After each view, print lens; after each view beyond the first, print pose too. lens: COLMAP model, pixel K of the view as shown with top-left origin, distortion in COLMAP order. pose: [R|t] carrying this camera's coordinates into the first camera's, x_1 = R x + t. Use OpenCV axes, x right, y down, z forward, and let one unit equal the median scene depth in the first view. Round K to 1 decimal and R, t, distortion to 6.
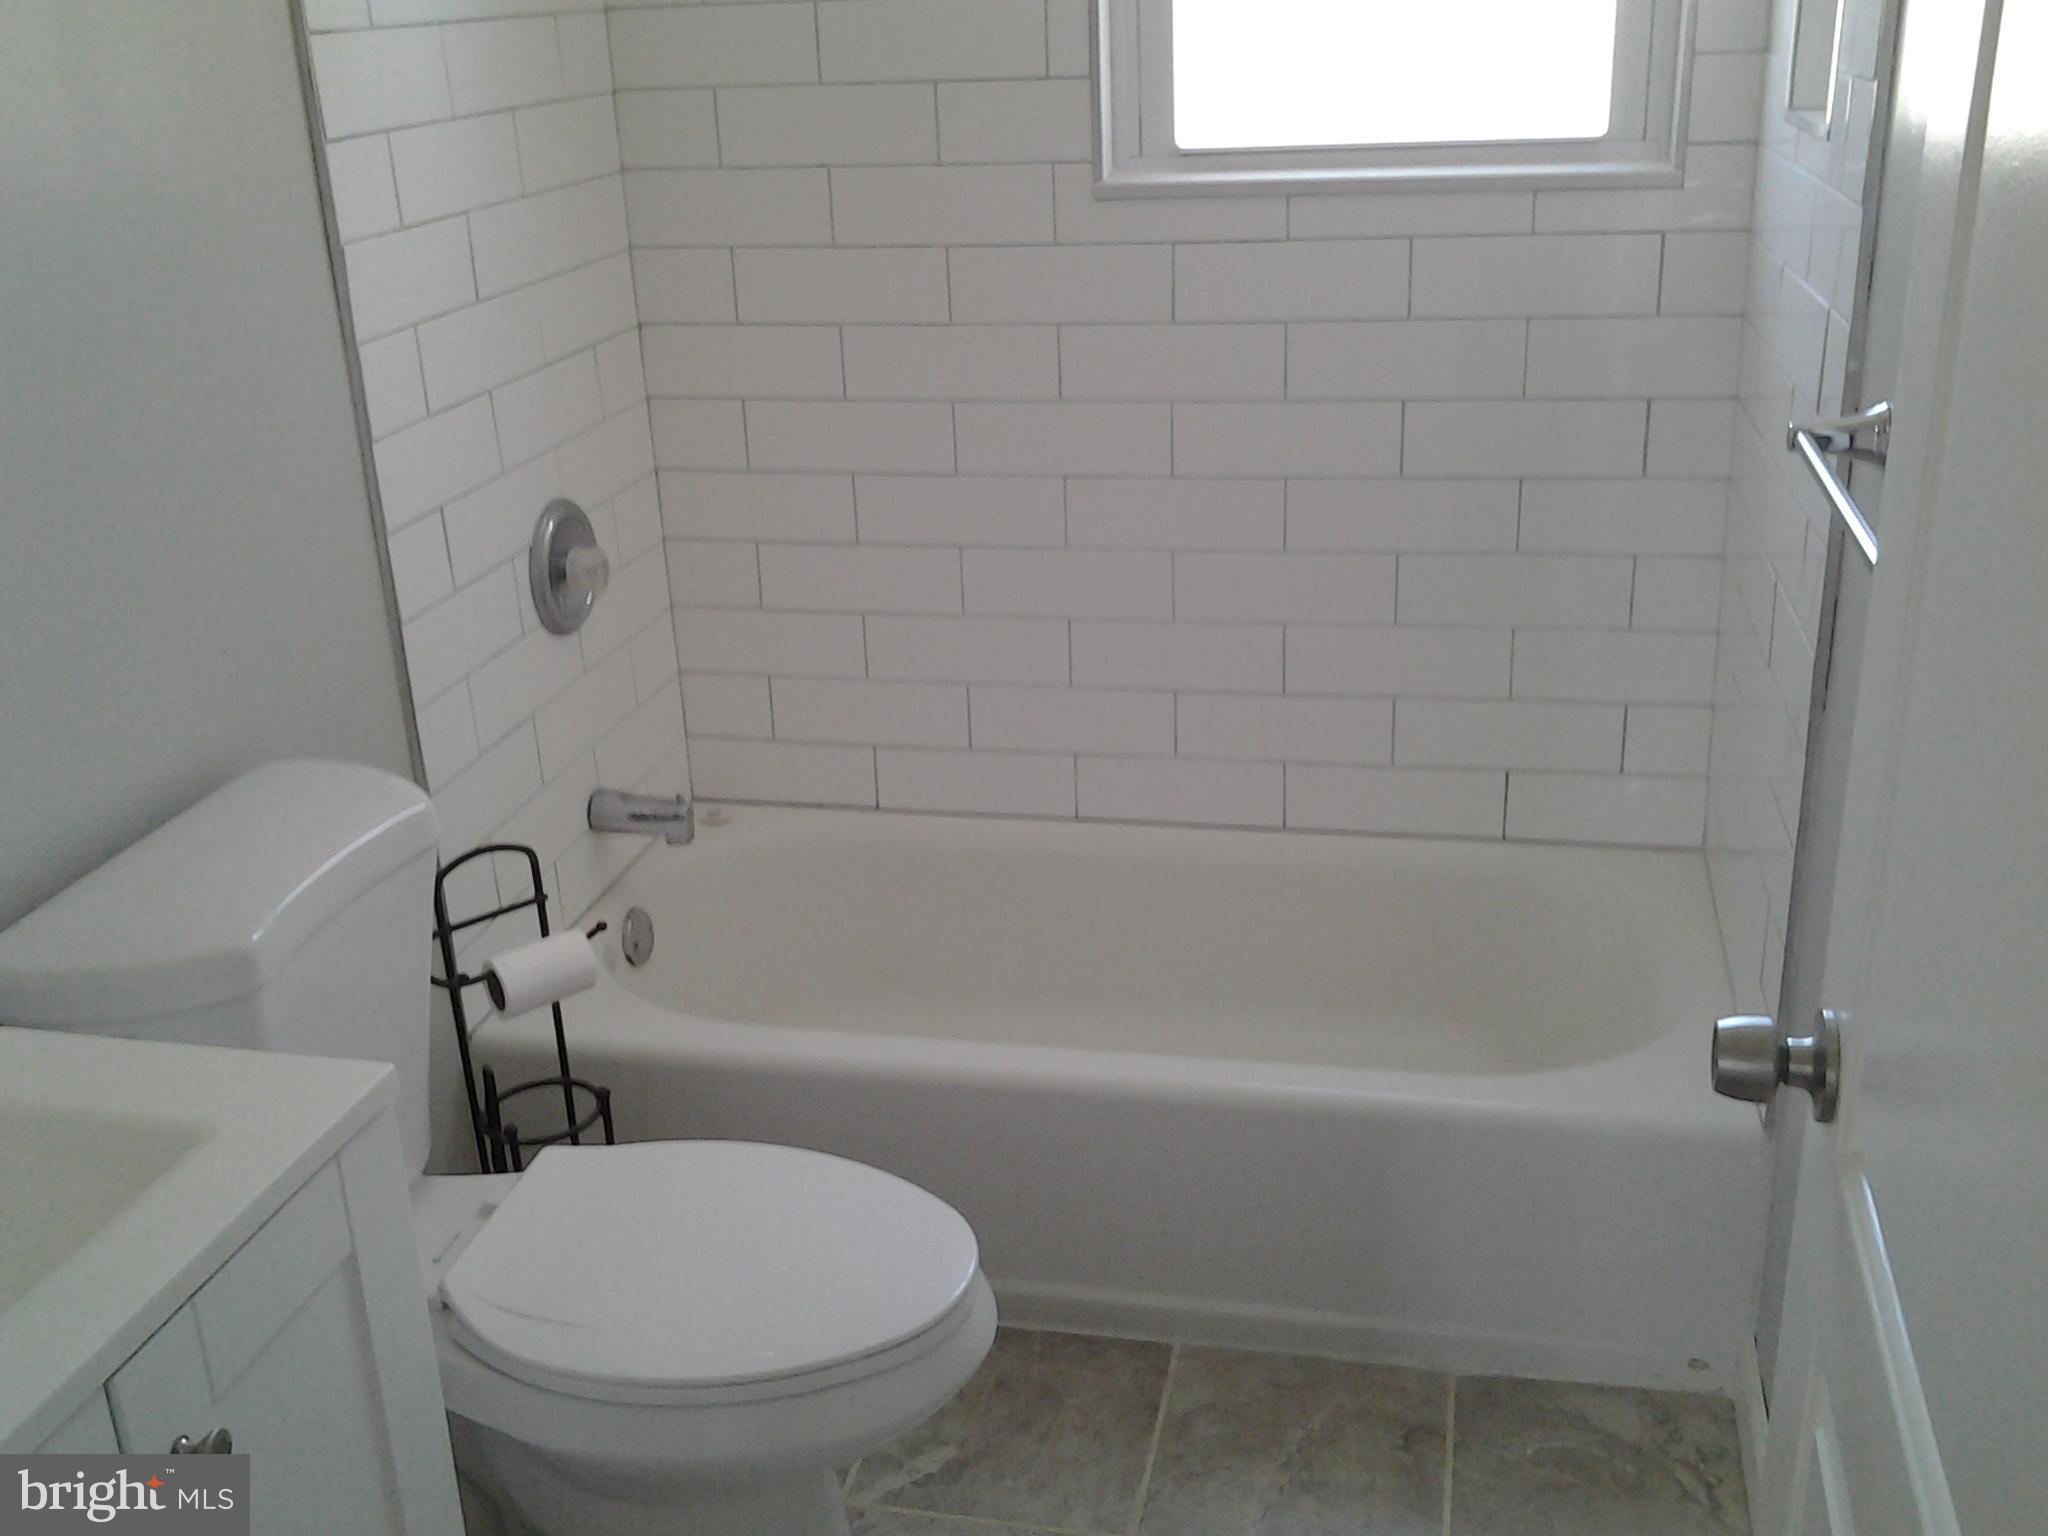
lens RADIAL K [[1969.7, 0, 1015.0], [0, 1969.7, 772.9], [0, 0, 1]] dist [0.115293, -0.253844]
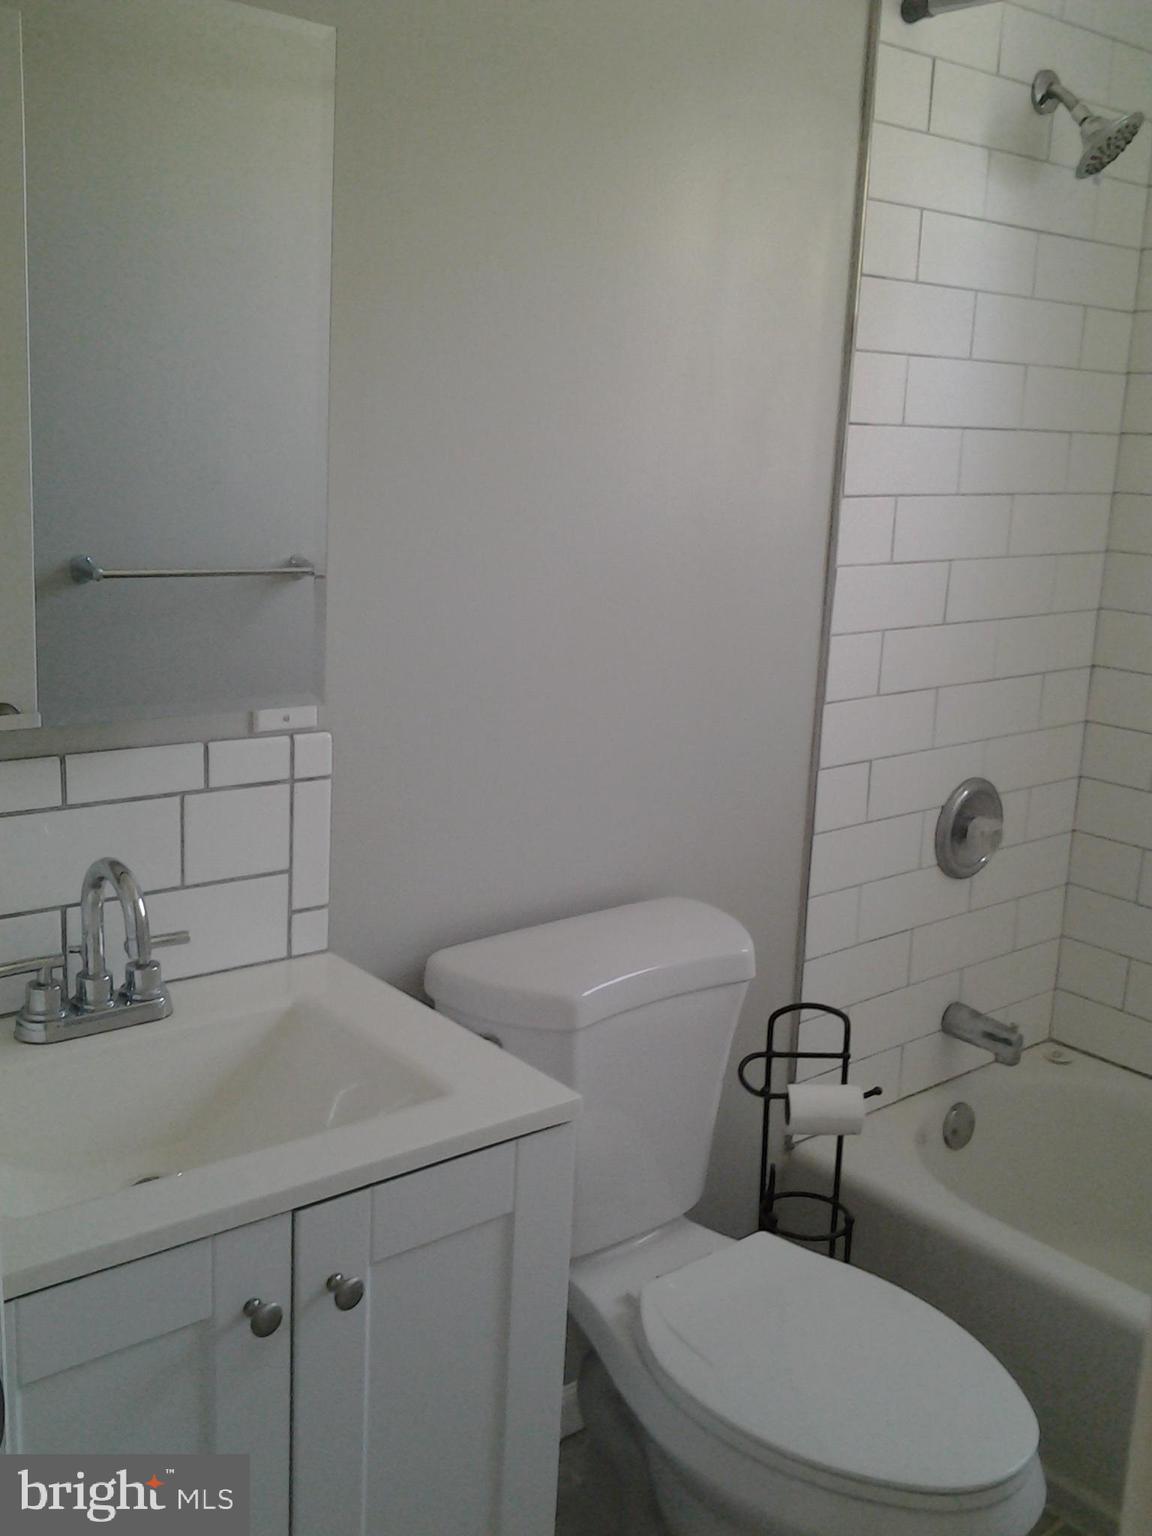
lens RADIAL K [[1477.3, 0, 571.9], [0, 1477.3, 776.1], [0, 0, 1]] dist [0.115293, -0.253844]
pose [[0.801205, 0.203773, -0.562625, 0.123098], [-0.286372, 0.956142, -0.061509, -0.001518], [0.525416, 0.210401, 0.824421, 0.048379]]
